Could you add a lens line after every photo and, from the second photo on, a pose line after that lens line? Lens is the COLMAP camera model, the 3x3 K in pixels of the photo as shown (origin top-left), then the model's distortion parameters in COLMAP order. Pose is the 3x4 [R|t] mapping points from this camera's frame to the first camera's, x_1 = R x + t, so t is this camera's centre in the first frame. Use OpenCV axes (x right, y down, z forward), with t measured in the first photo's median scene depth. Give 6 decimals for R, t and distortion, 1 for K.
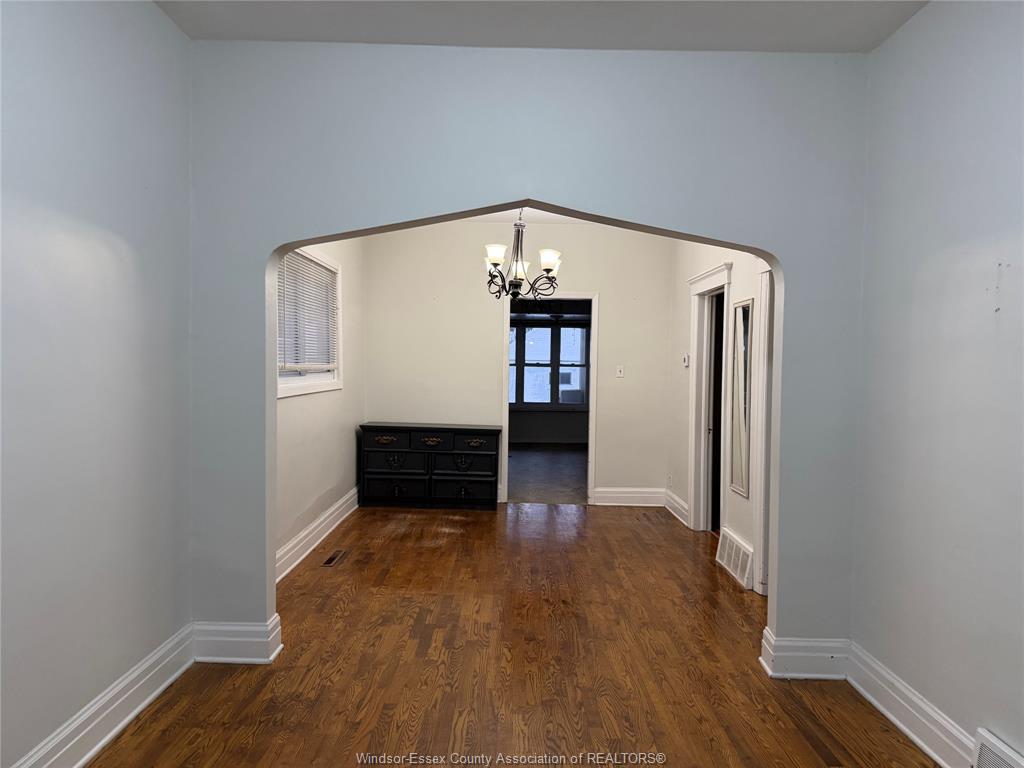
lens RADIAL K [[705.9, 0, 513.5], [0, 705.9, 390.0], [0, 0, 1]] dist [0.024096, -0.036444]
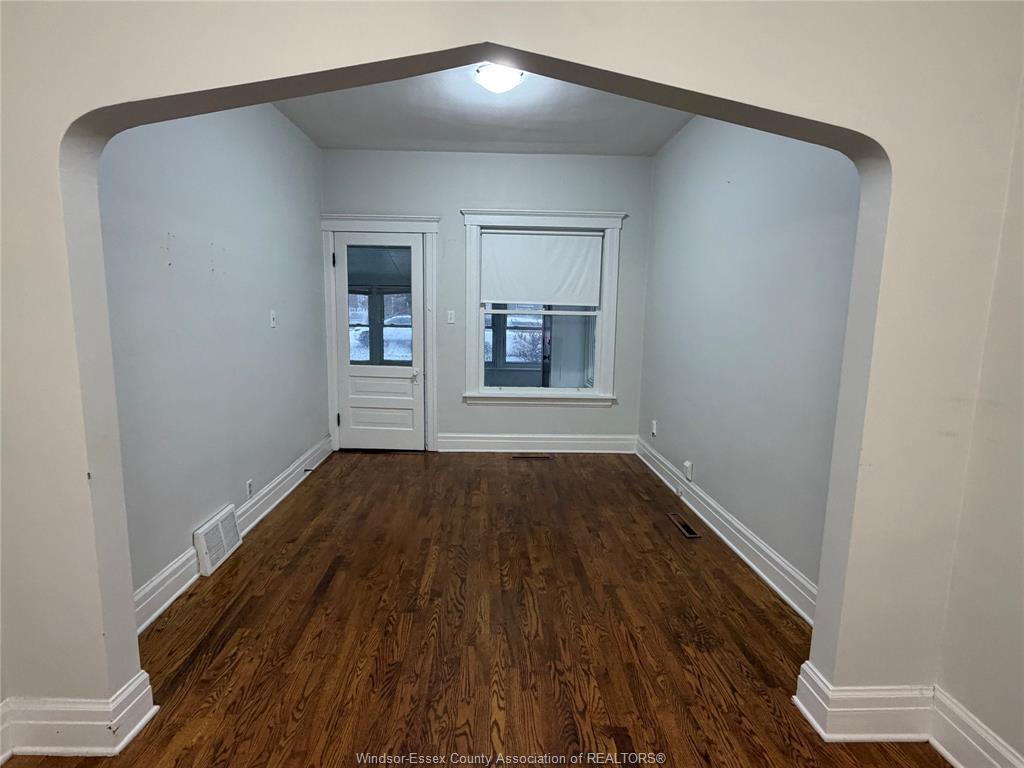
lens RADIAL K [[540.0, 0, 505.8], [0, 540.0, 382.4], [0, 0, 1]] dist [-0.000297, -0.000004]
pose [[-0.998999, -0.028507, -0.034484, 0.007367], [-0.033949, 0.984994, 0.169217, -0.036862], [0.029142, 0.170218, -0.984975, 0.938593]]
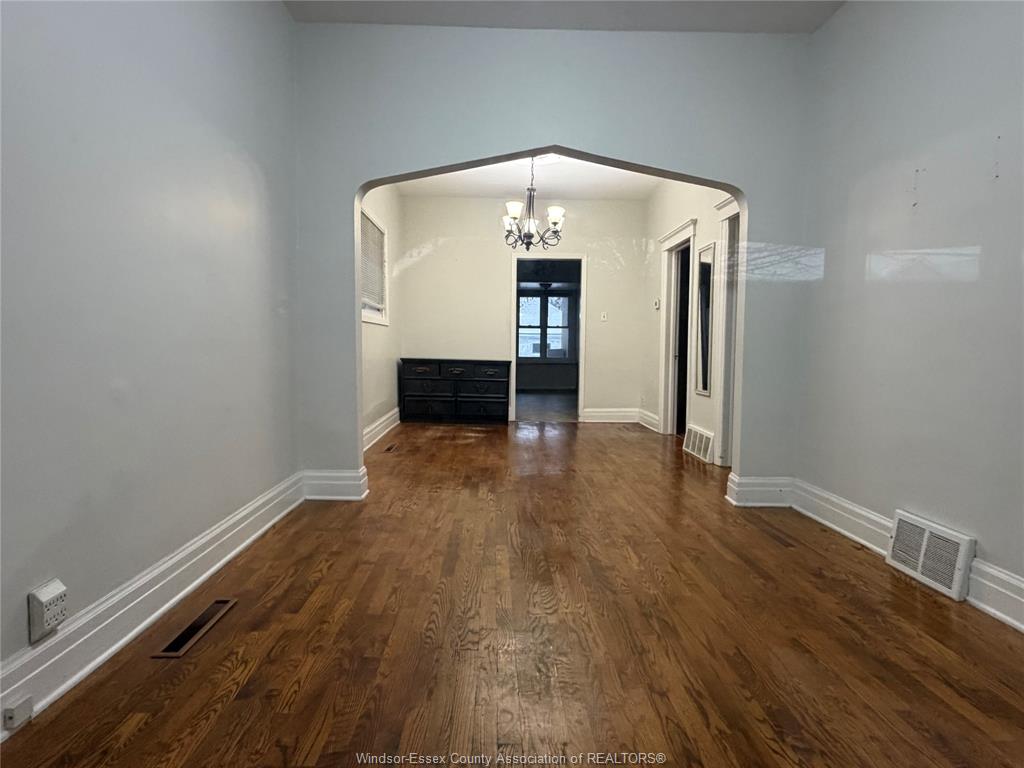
lens RADIAL K [[570.9, 0, 509.0], [0, 570.9, 387.0], [0, 0, 1]] dist [-0.006618, 0.002388]
pose [[0.999844, -0.007918, 0.015770, -0.050747], [0.007298, 0.999213, 0.038993, 0.081855], [-0.016066, -0.038872, 0.999115, -0.041146]]
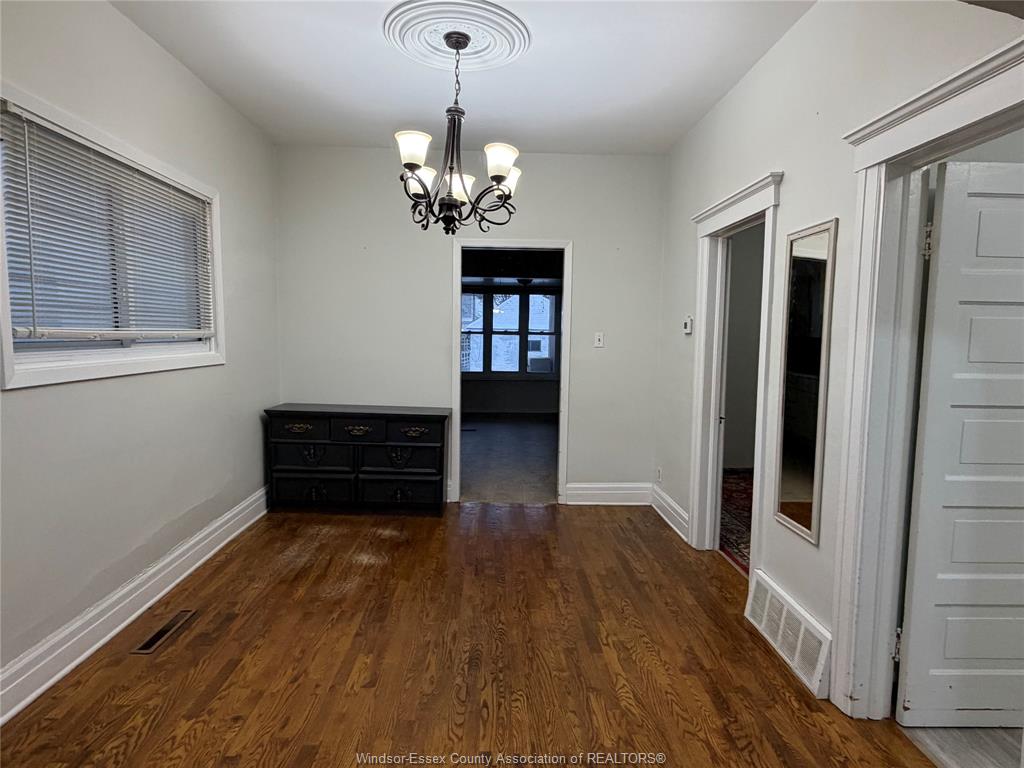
lens RADIAL K [[592.5, 0, 507.1], [0, 592.5, 384.6], [0, 0, 1]] dist [-0.002124, 0.001432]
pose [[0.999721, -0.001225, 0.023573, 0.042737], [0.000038, 0.998735, 0.050281, -0.013402], [-0.023605, -0.050266, 0.998457, 0.451139]]
